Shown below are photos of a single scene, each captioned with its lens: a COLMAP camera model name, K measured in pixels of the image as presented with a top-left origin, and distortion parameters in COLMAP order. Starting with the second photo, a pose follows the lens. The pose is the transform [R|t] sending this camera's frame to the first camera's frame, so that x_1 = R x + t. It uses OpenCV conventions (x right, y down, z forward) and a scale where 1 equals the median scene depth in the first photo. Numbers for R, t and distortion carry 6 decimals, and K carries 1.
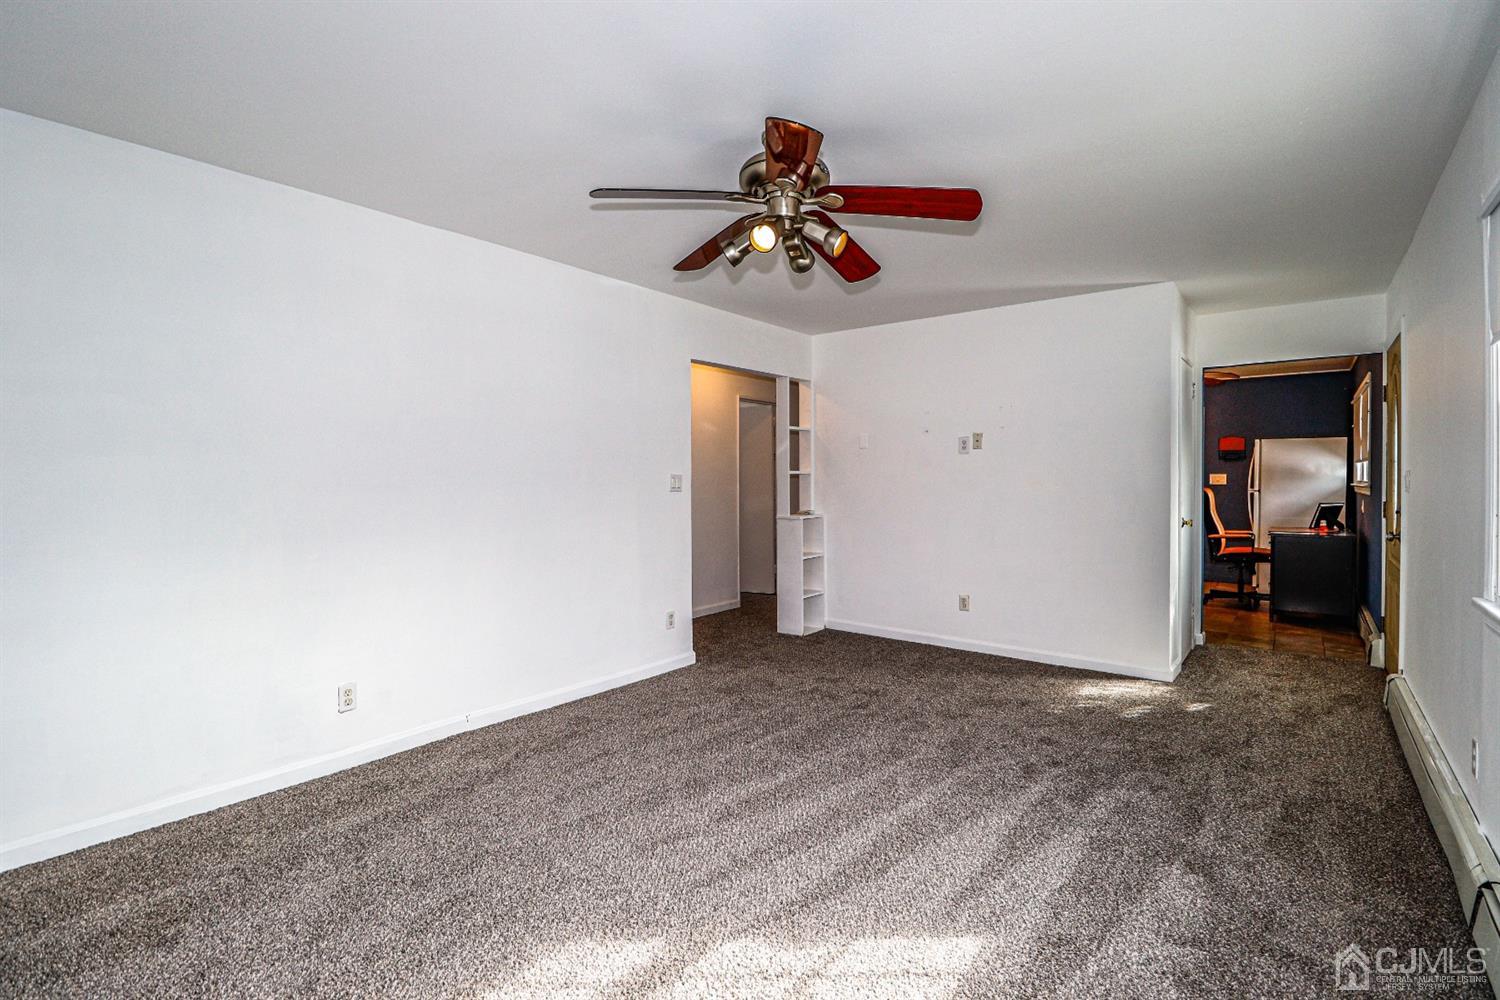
lens RADIAL K [[709.6, 0, 751.5], [0, 709.6, 501.2], [0, 0, 1]] dist [-0.003500, -0.011158]
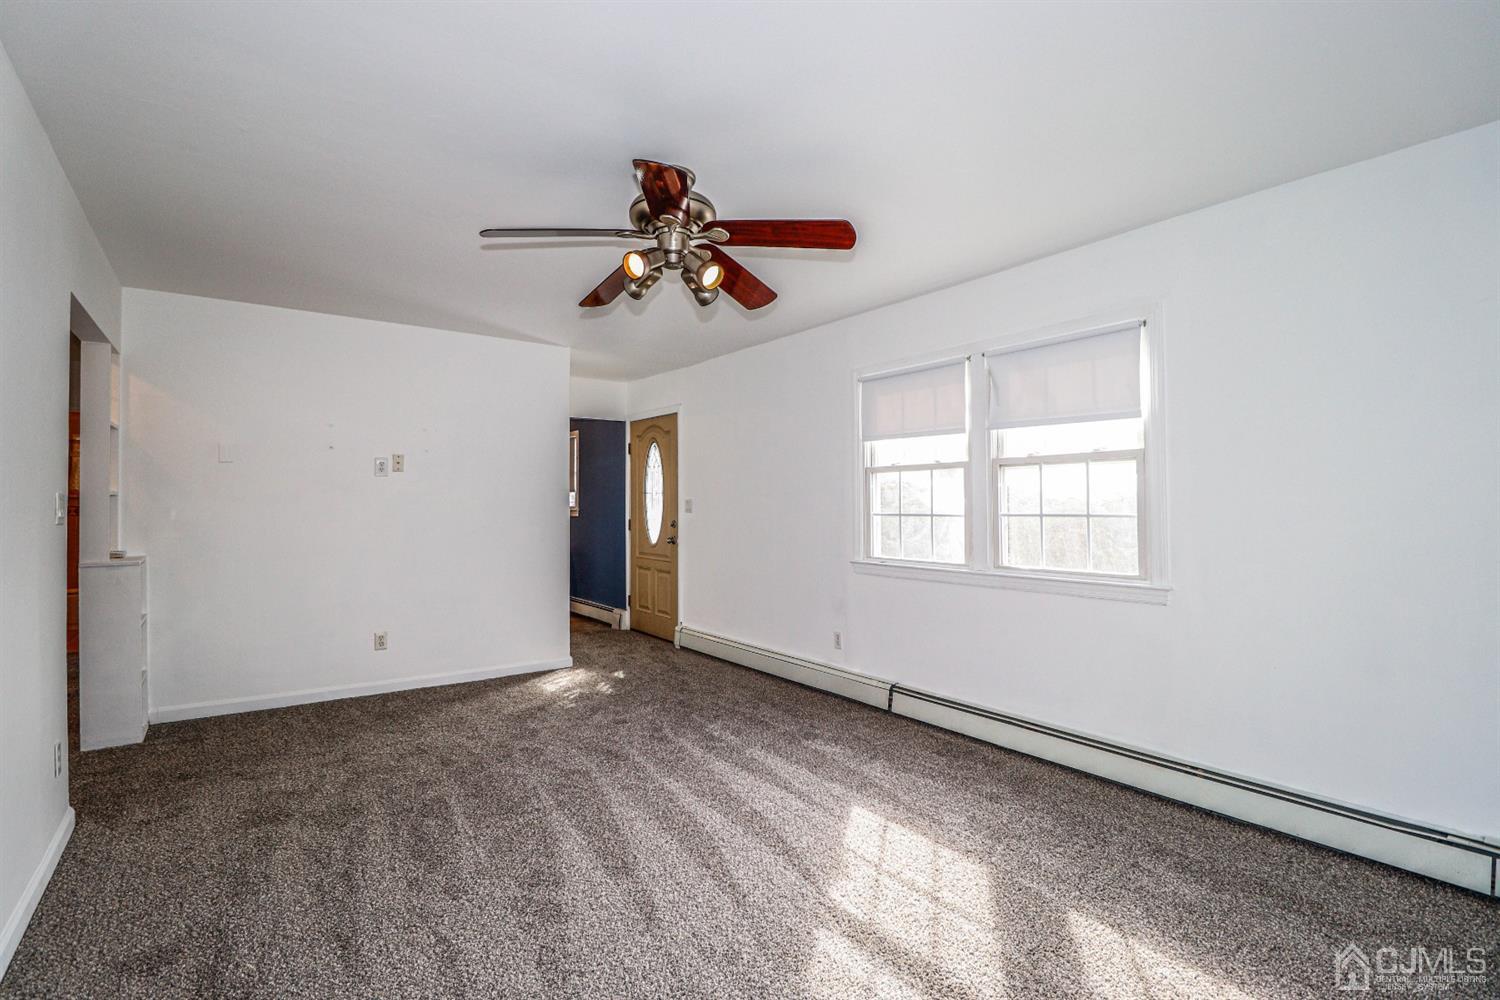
lens RADIAL K [[709.6, 0, 759.6], [0, 709.6, 497.3], [0, 0, 1]] dist [-0.003500, -0.011158]
pose [[0.263272, 0.007082, 0.964696, -0.615189], [0.037285, 0.999151, -0.017510, -0.008051], [-0.964001, 0.040578, 0.262784, 0.404319]]
